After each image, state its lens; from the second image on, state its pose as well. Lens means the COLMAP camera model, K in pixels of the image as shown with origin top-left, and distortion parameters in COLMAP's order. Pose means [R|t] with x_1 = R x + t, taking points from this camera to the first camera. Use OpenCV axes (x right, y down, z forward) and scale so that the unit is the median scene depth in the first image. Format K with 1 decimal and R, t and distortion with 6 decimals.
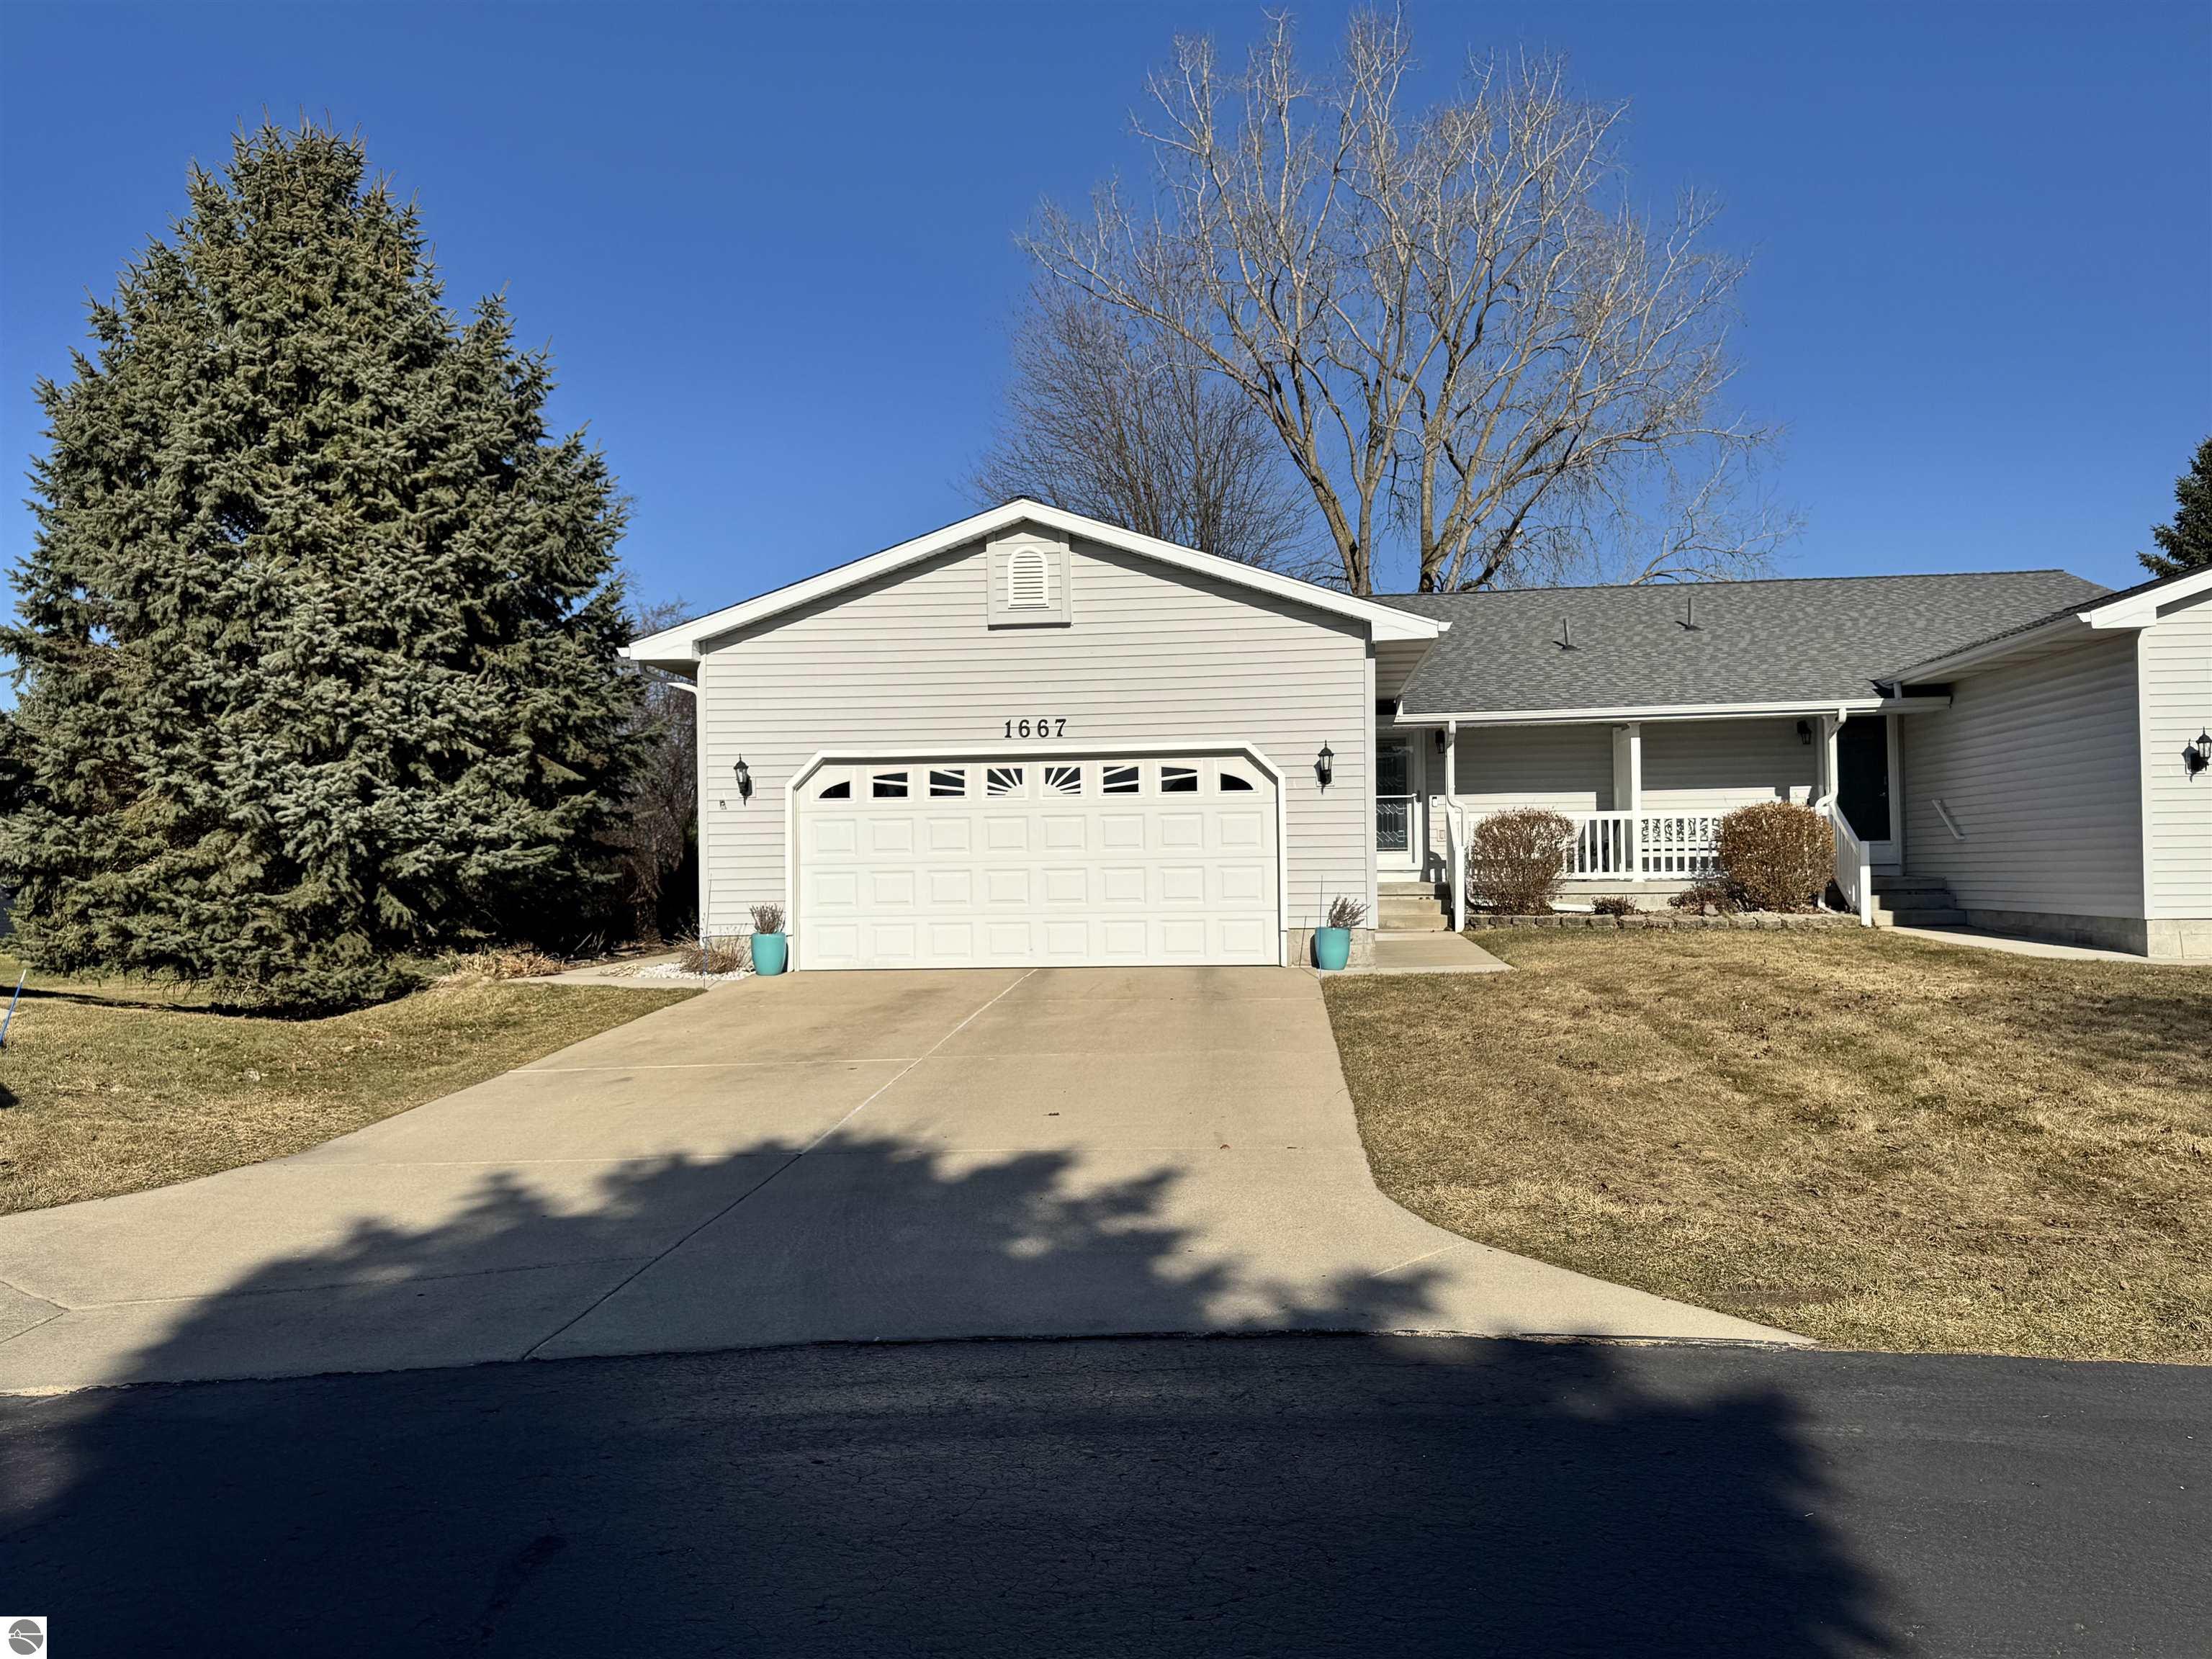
lens RADIAL K [[1786.8, 0, 1102.5], [0, 1786.8, 822.5], [0, 0, 1]] dist [0.002381, 0.000029]
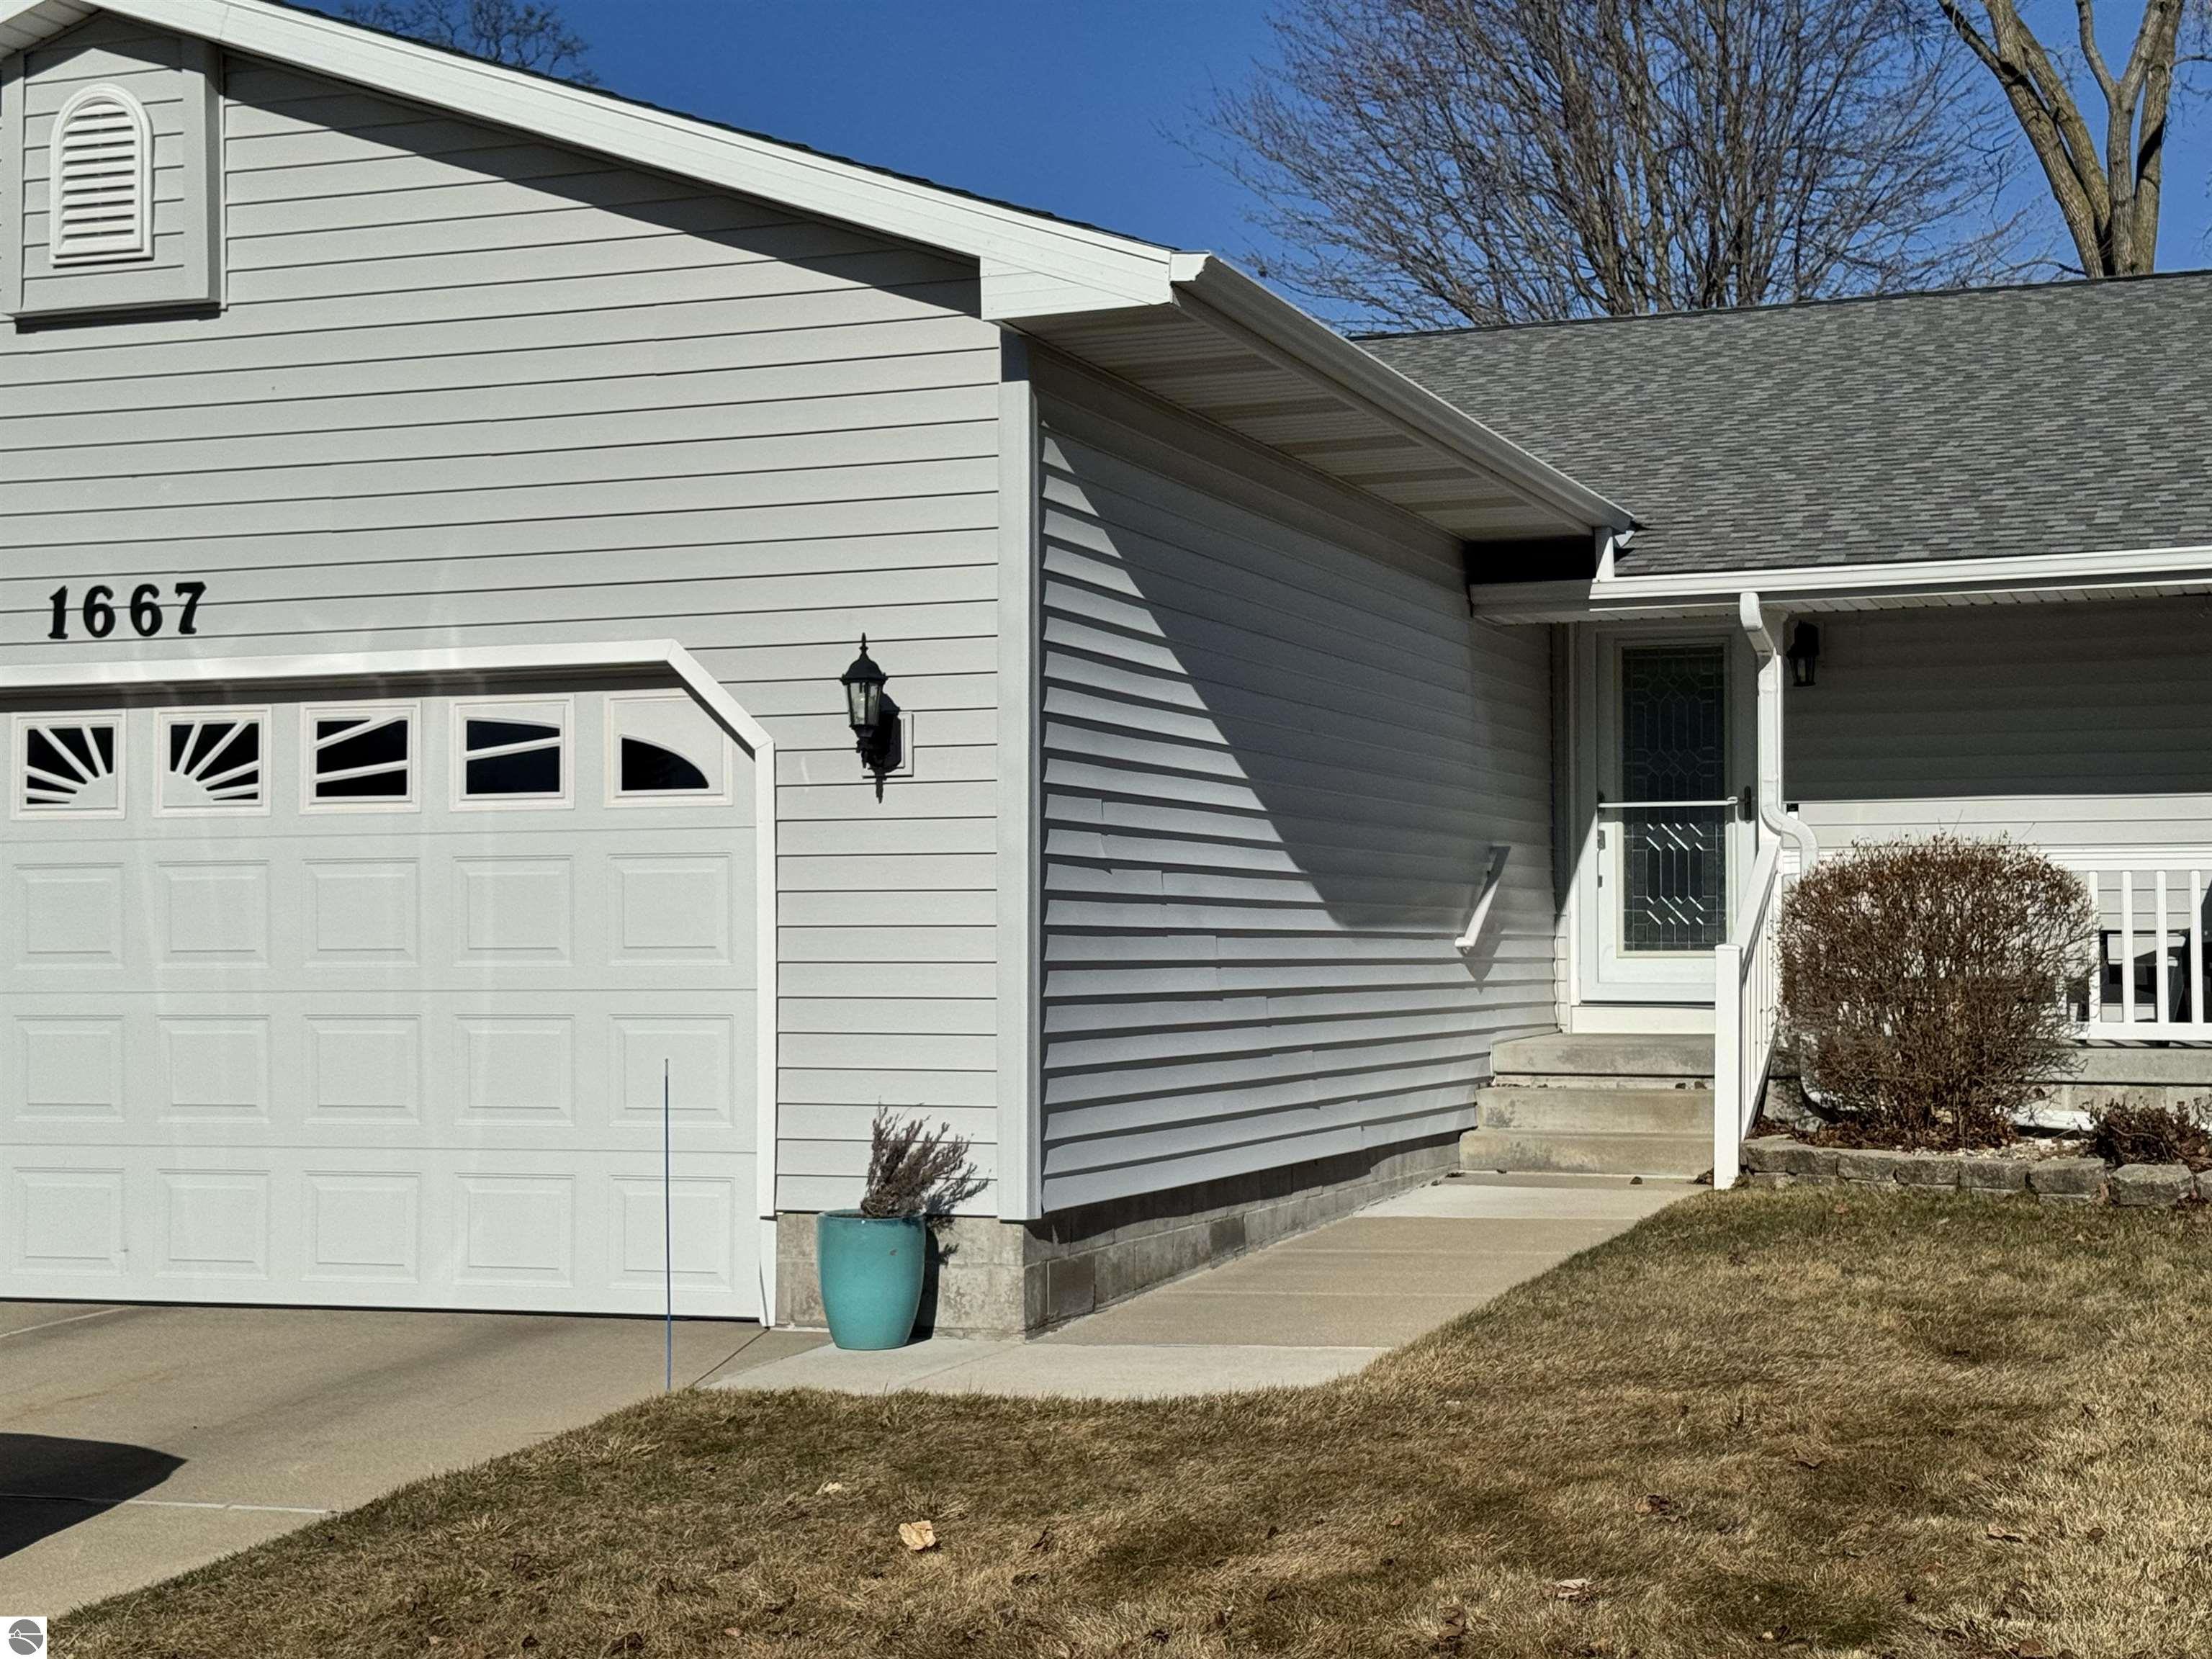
lens RADIAL K [[3414.3, 0, 1108.0], [0, 3414.3, 833.9], [0, 0, 1]] dist [0.034925, 0.000000]
pose [[0.971365, 0.003364, -0.237566, 0.304736], [-0.004085, 0.999988, -0.002543, -0.008303], [0.237555, 0.003441, 0.971368, 0.396838]]
